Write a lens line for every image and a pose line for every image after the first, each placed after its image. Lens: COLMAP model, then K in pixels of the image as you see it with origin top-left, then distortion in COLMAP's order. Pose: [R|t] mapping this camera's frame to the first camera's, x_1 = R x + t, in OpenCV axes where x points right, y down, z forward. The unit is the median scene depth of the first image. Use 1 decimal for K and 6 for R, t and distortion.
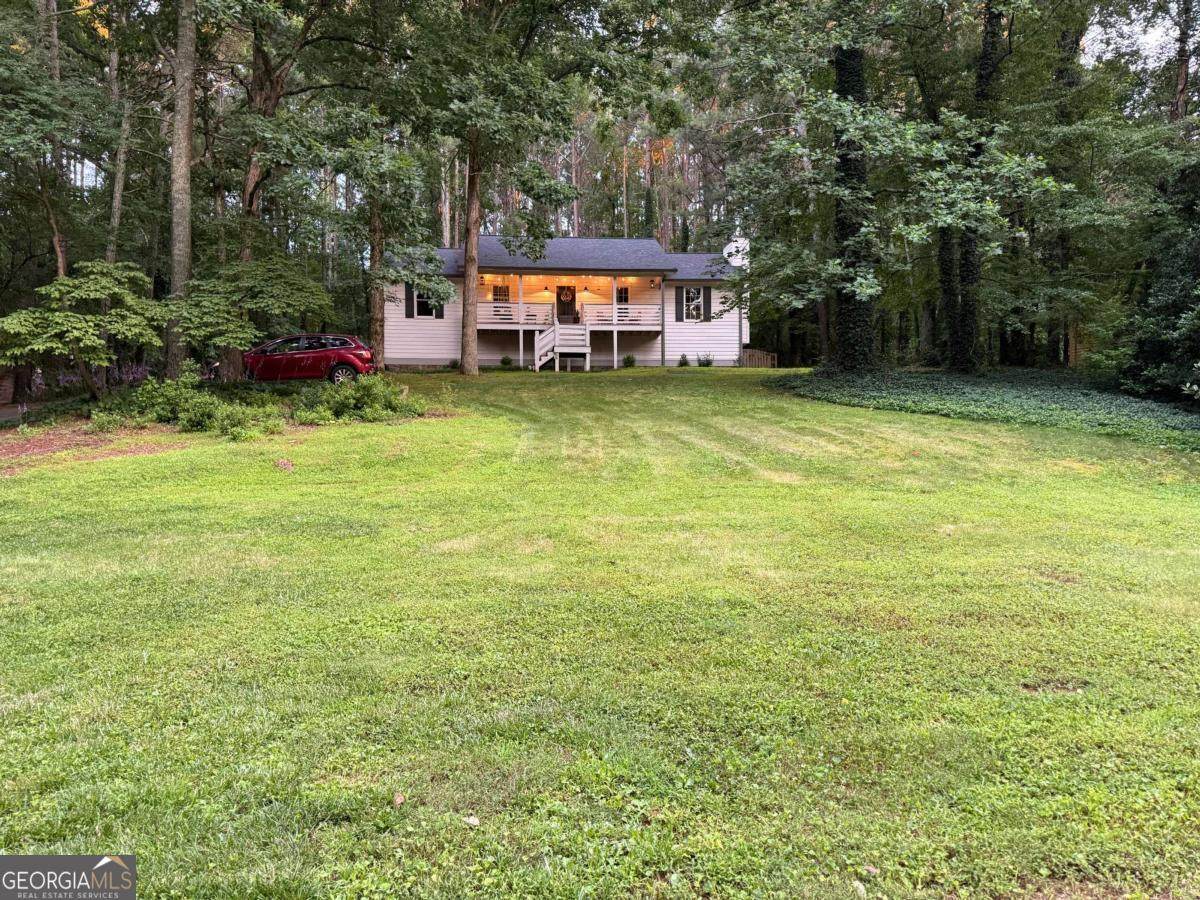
lens RADIAL K [[829.8, 0, 600.0], [0, 829.8, 450.0], [0, 0, 1]] dist [0.096836, -0.099120]
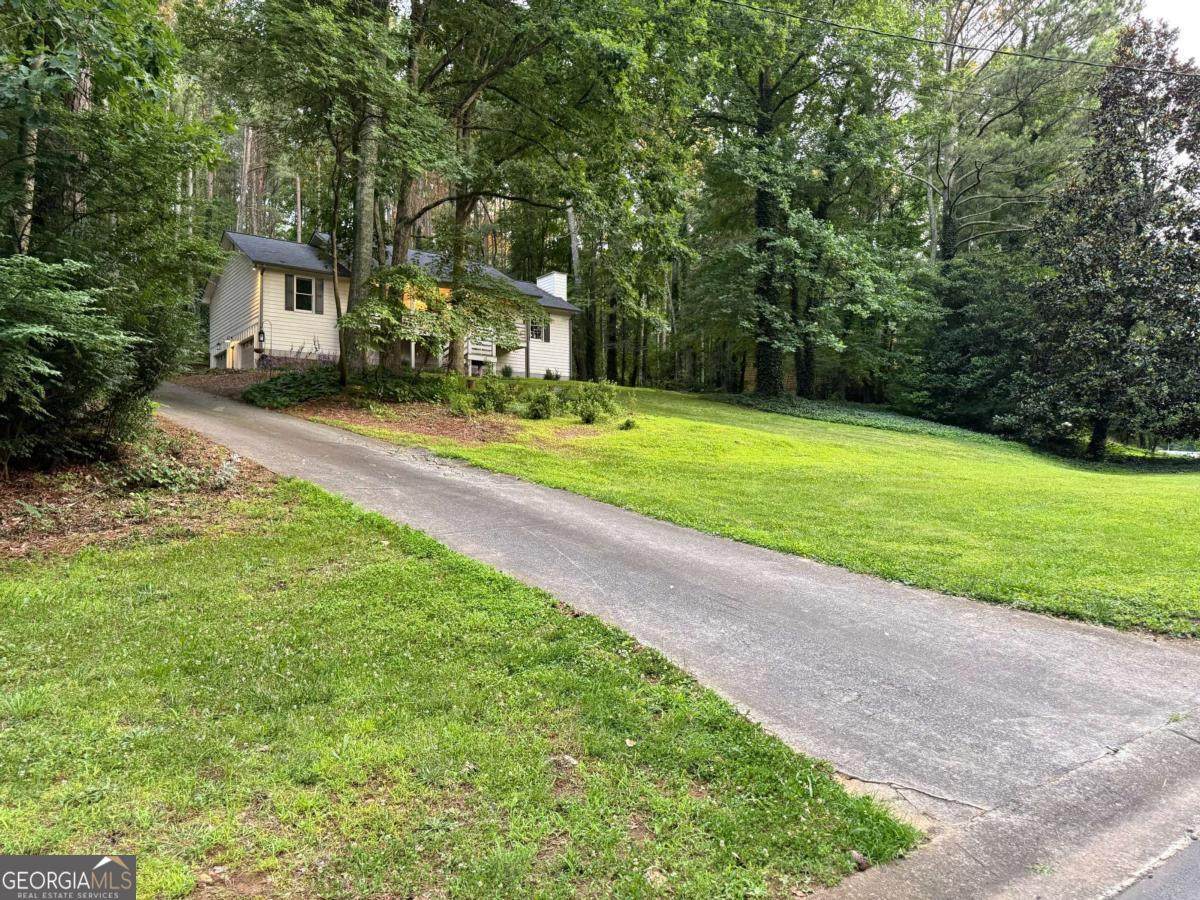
lens RADIAL K [[829.8, 0, 600.0], [0, 829.8, 450.0], [0, 0, 1]] dist [0.096836, -0.099120]
pose [[0.834093, 0.017469, 0.551347, -0.465482], [-0.011246, 0.999829, -0.014665, 0.014522], [-0.551509, 0.006032, 0.834147, -0.011958]]
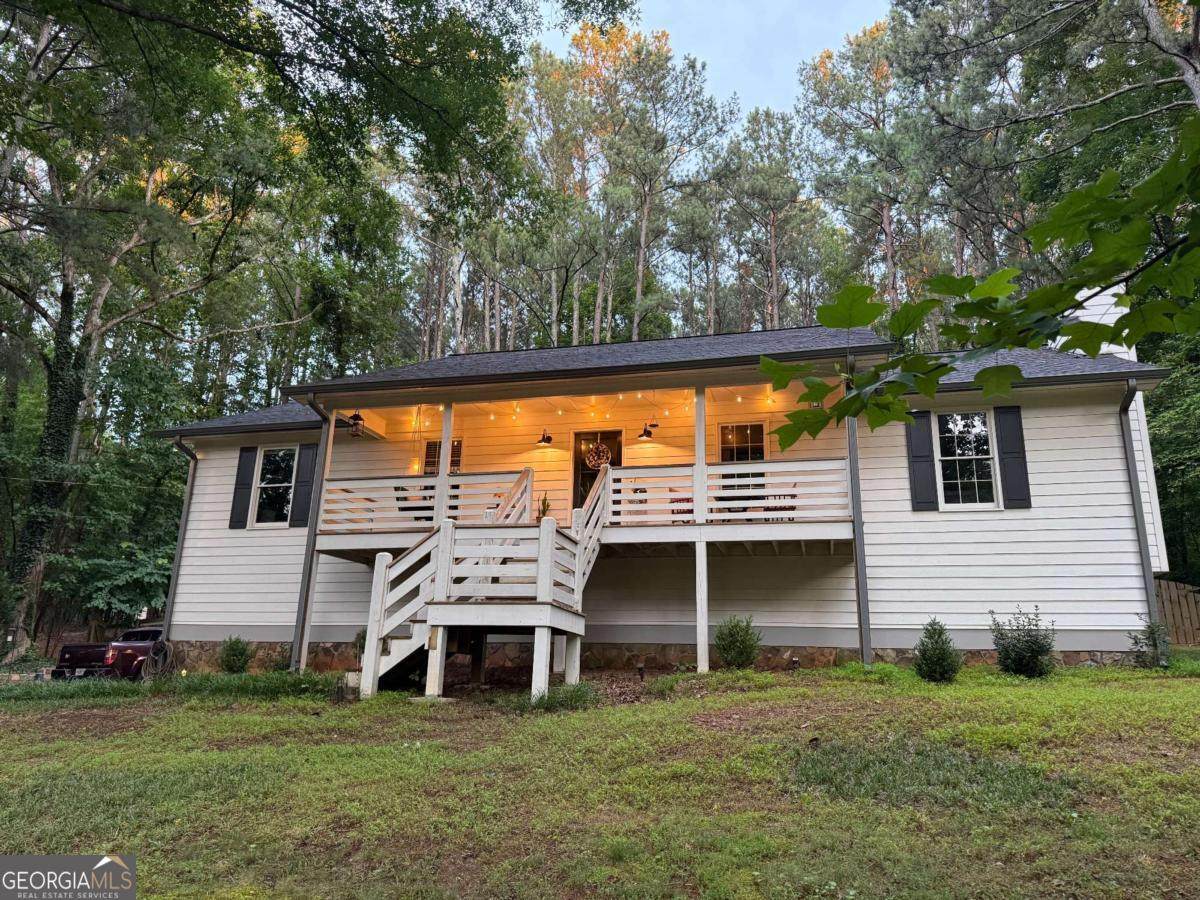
lens RADIAL K [[829.8, 0, 600.0], [0, 829.8, 450.0], [0, 0, 1]] dist [0.096836, -0.099120]
pose [[0.943065, -0.063304, -0.326528, 0.088056], [-0.019400, 0.969580, -0.244004, -0.096457], [0.332041, 0.236446, 0.913149, 0.667906]]
